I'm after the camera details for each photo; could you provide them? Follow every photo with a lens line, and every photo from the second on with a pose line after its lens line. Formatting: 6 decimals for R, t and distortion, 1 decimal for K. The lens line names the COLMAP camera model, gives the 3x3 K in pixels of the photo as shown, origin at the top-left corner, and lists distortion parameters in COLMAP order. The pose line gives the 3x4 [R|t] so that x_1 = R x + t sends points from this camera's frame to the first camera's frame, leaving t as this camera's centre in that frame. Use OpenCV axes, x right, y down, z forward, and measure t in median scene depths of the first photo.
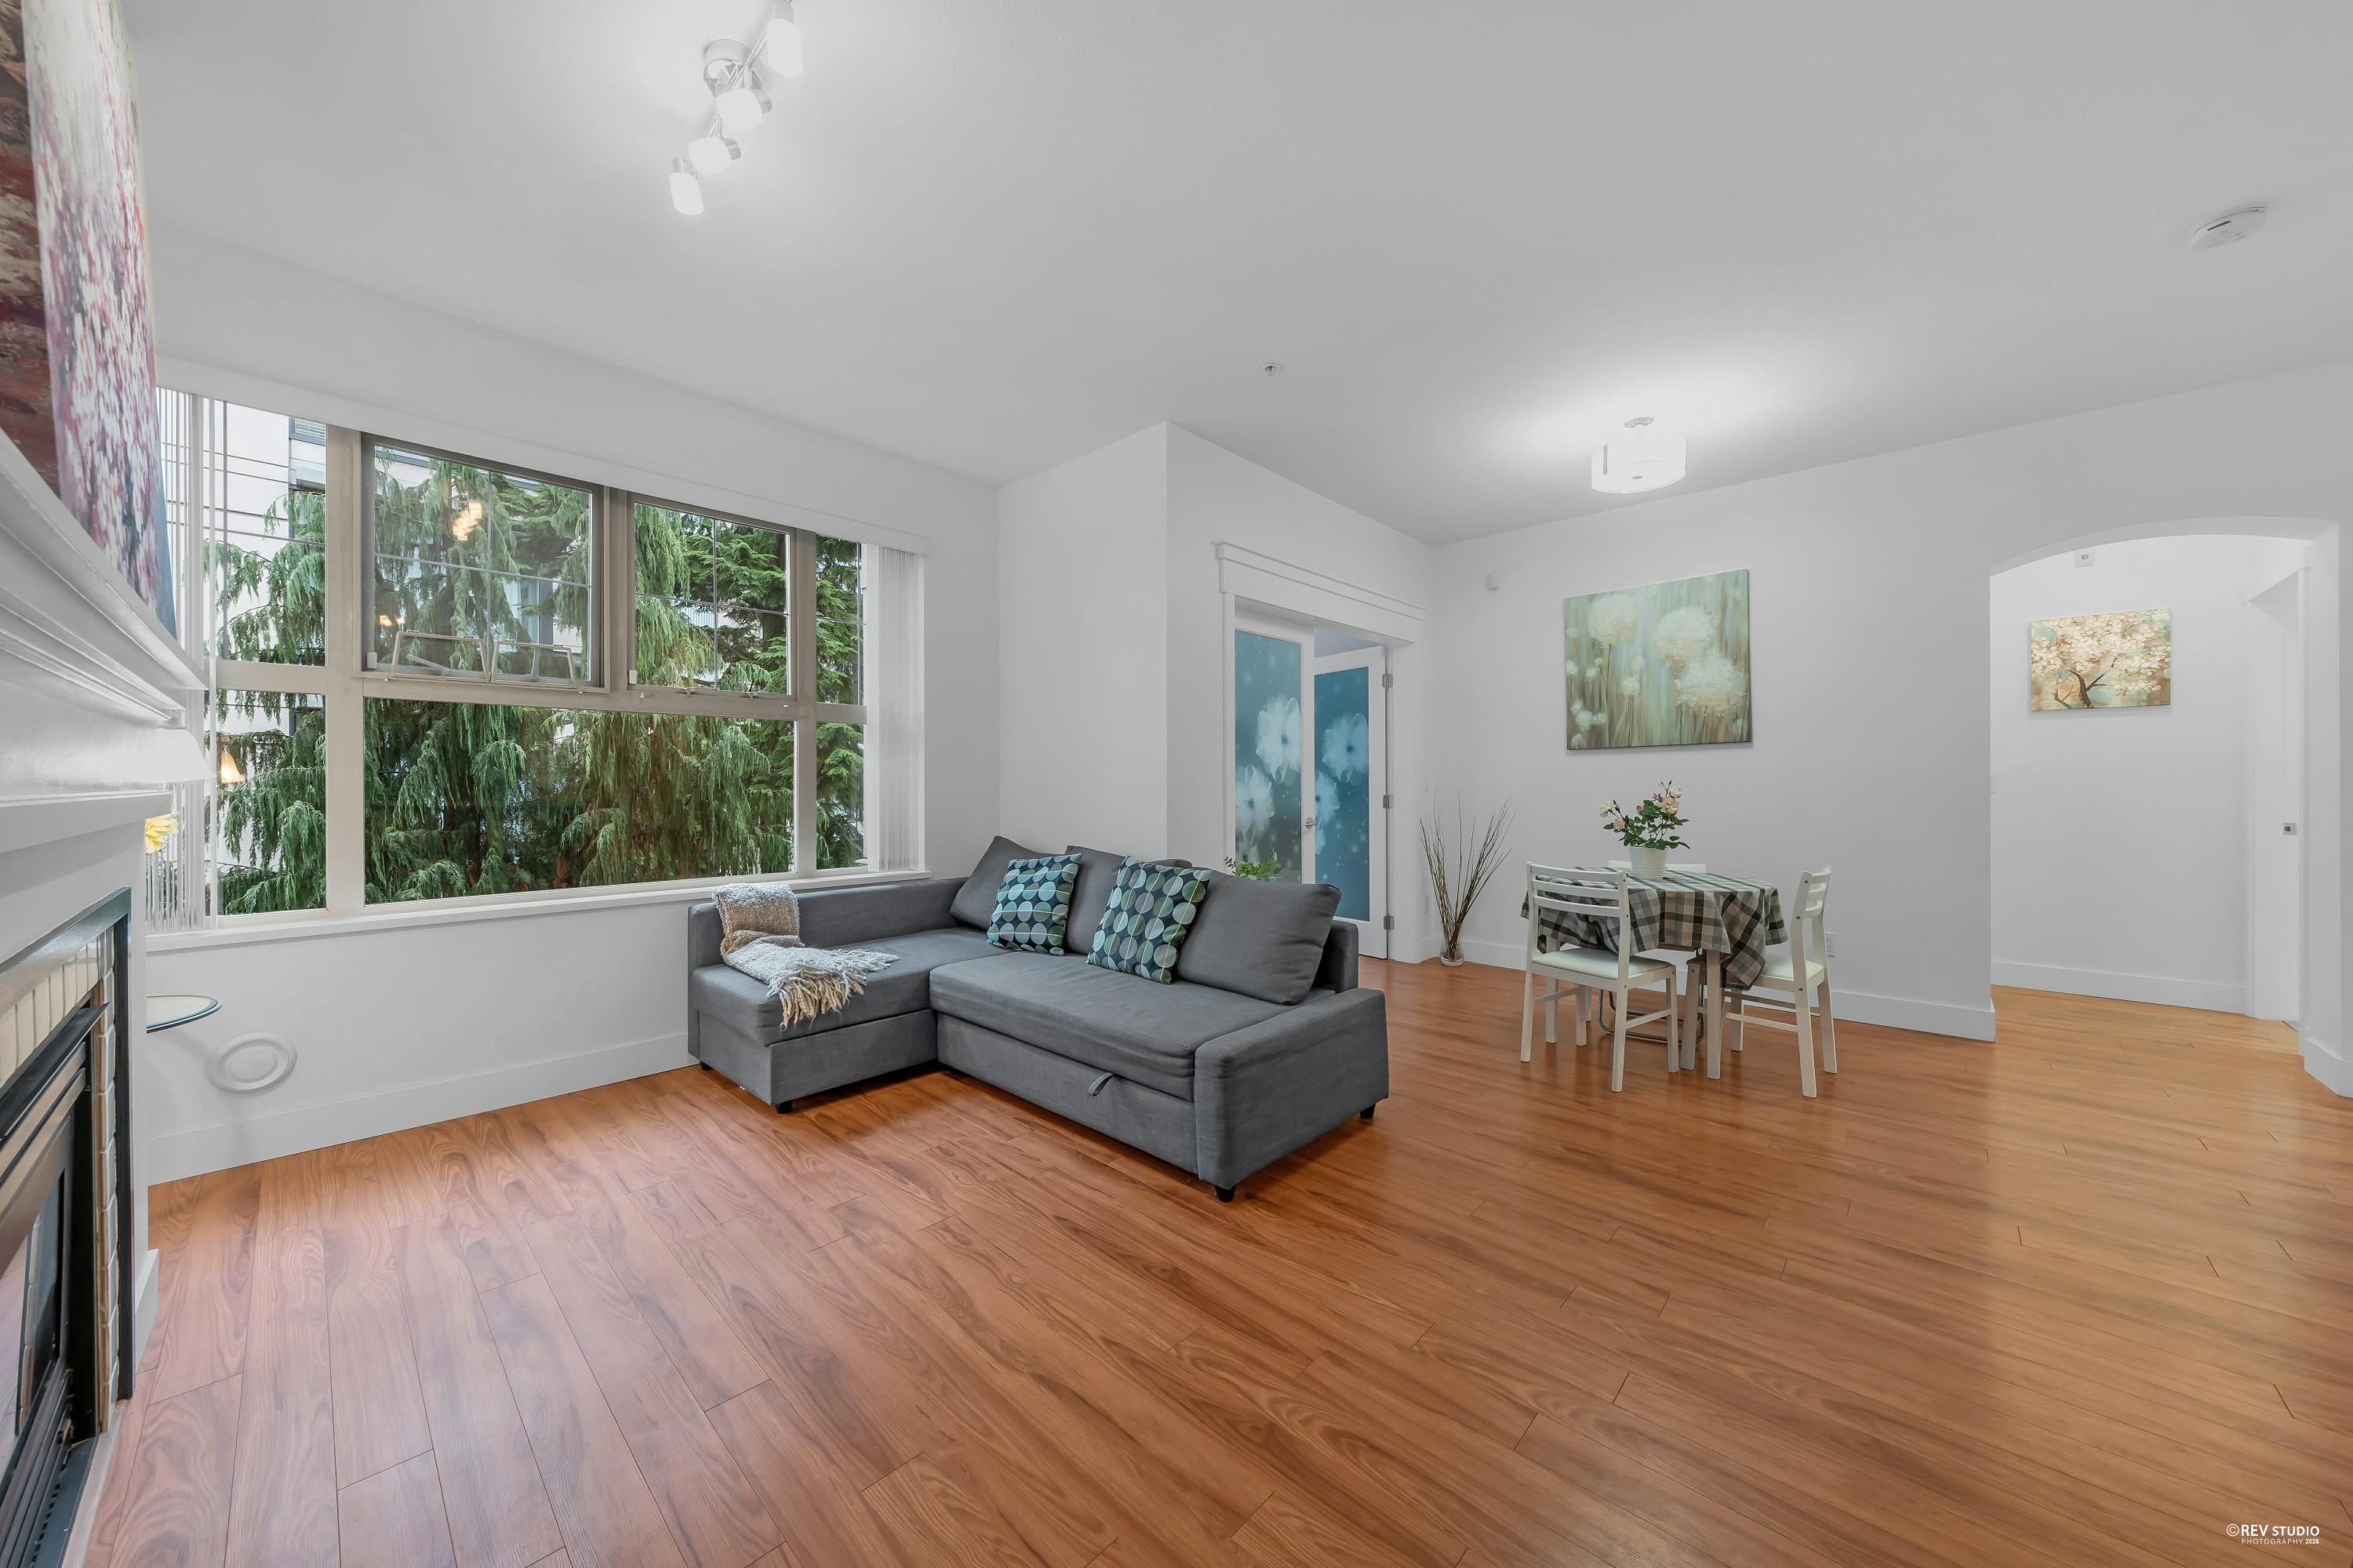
lens RADIAL K [[811.3, 0, 1163.0], [0, 811.3, 793.4], [0, 0, 1]] dist [-0.006933, -0.000316]
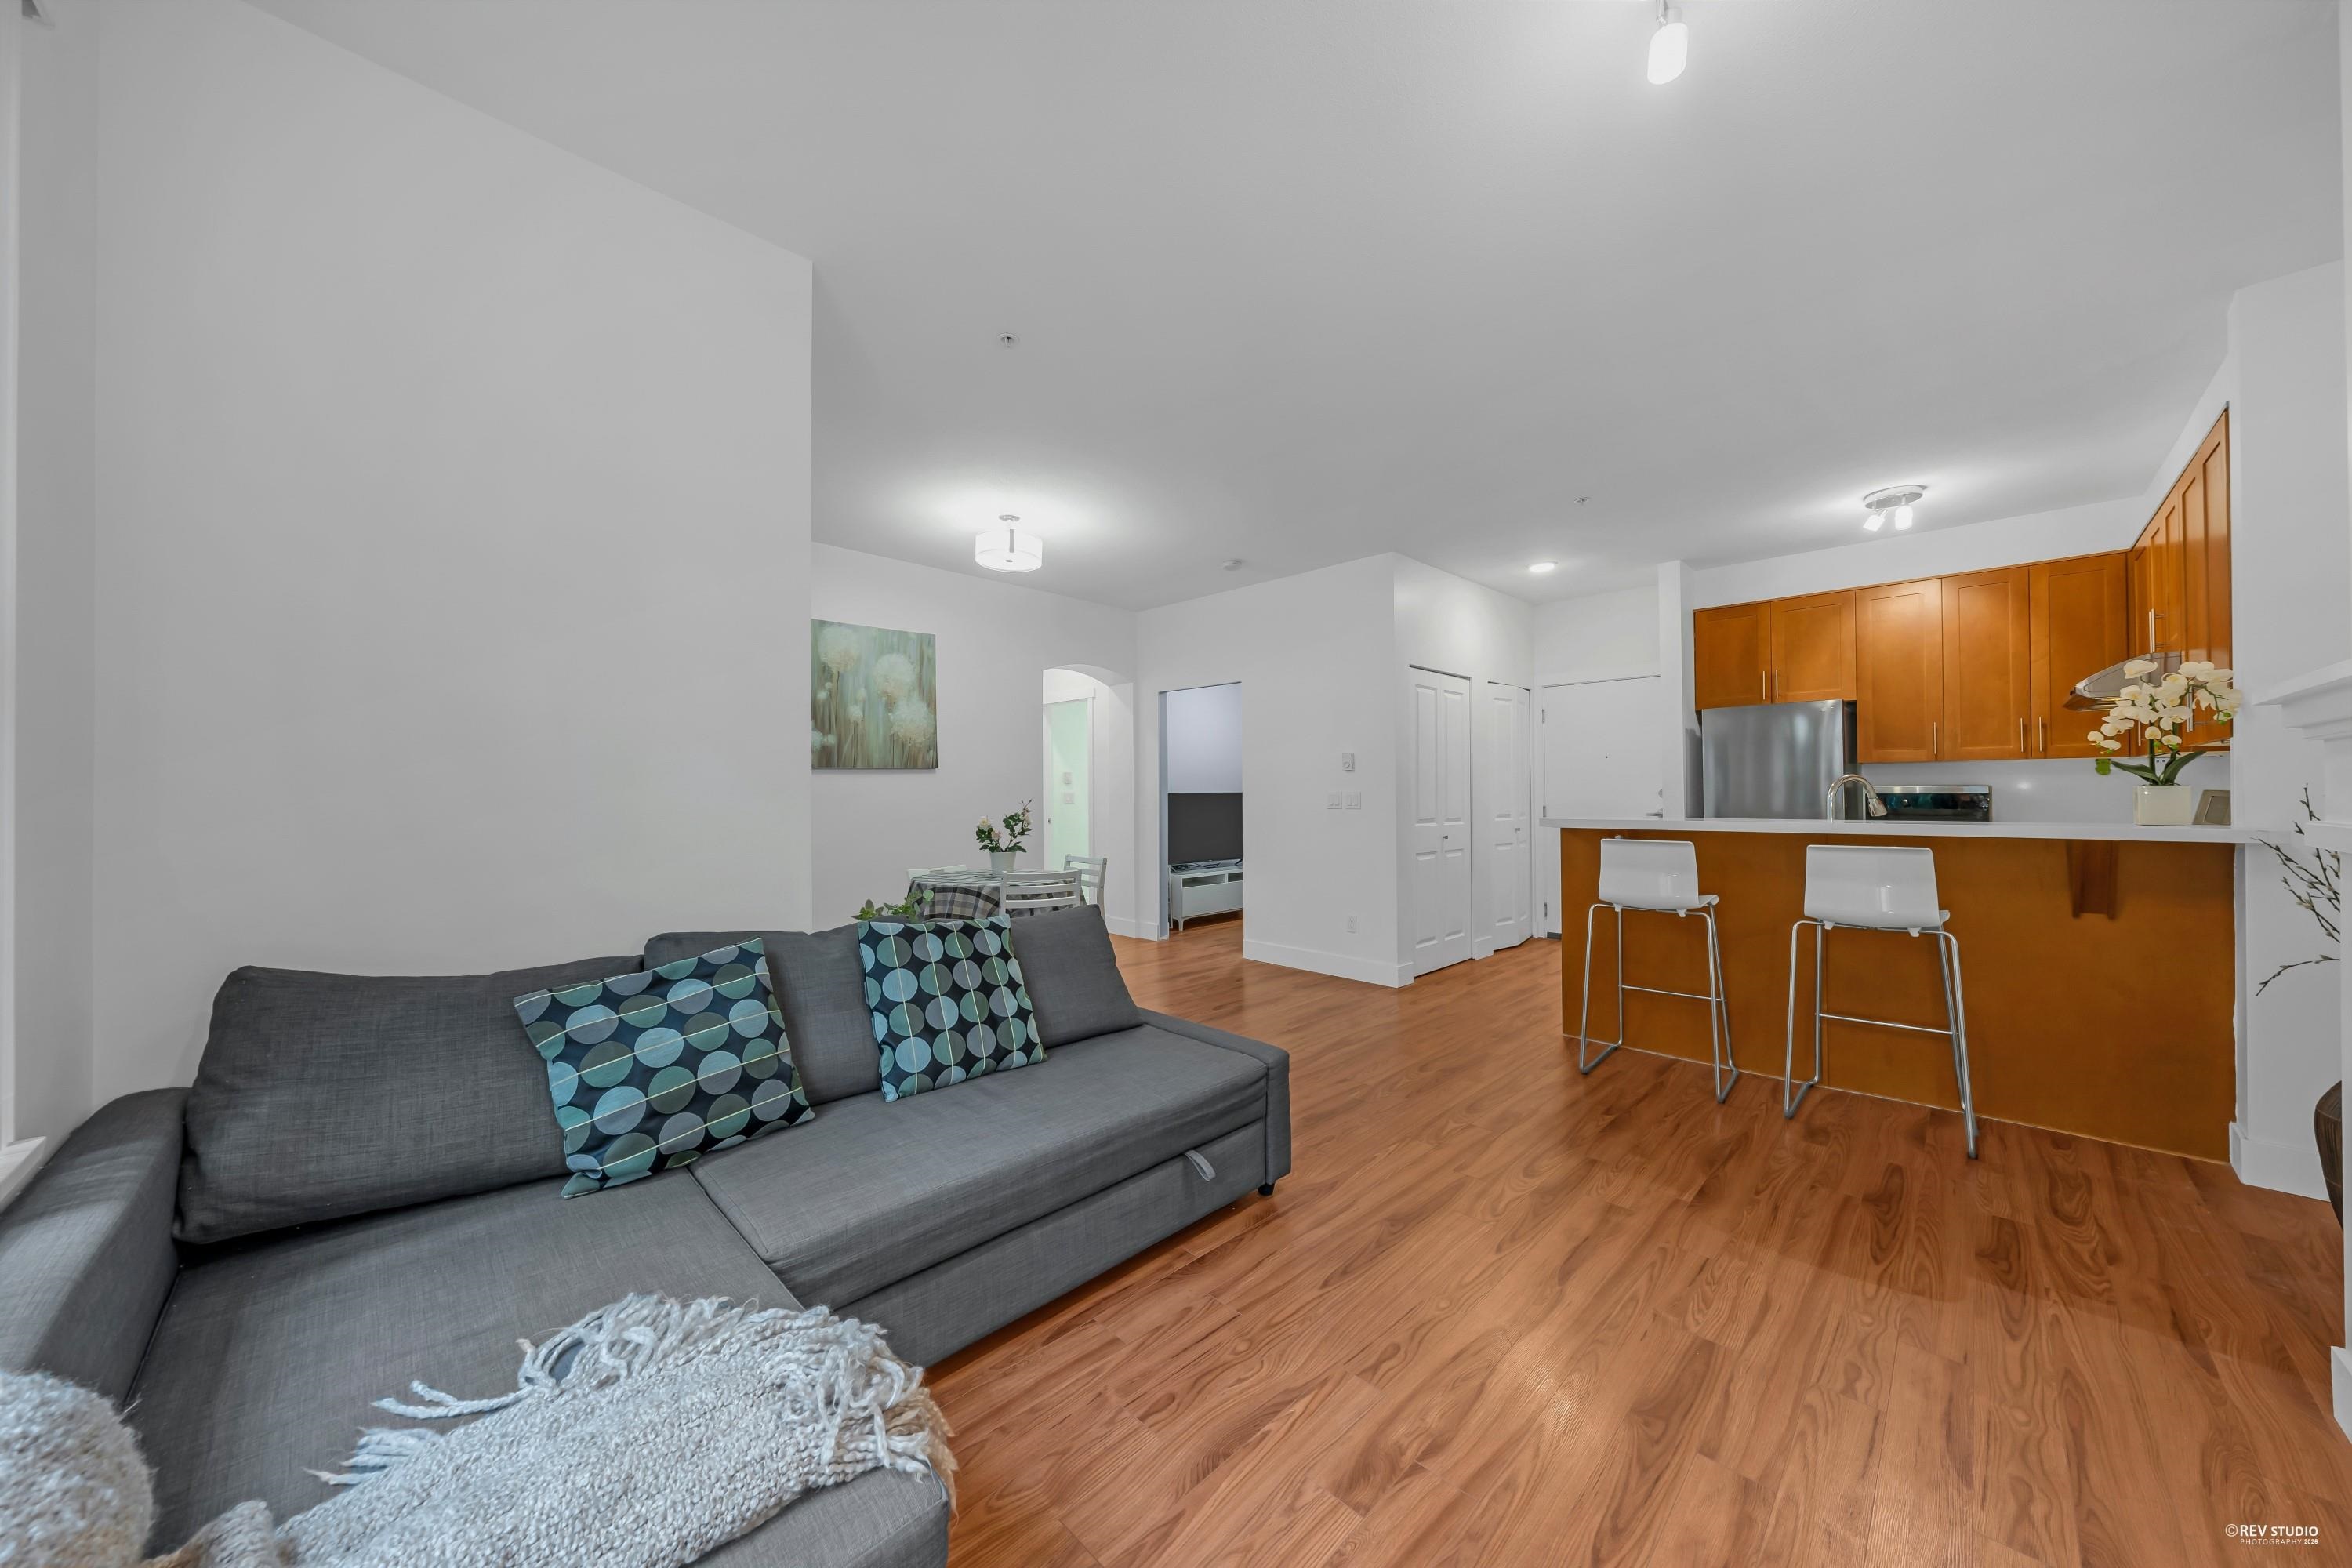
lens RADIAL K [[802.0, 0, 1161.2], [0, 802.0, 781.6], [0, 0, 1]] dist [-0.003074, 0.000278]
pose [[0.045479, 0.012578, 0.998886, -0.538174], [0.015975, 0.999784, -0.013317, -0.019287], [-0.998838, 0.016563, 0.045268, 0.580123]]
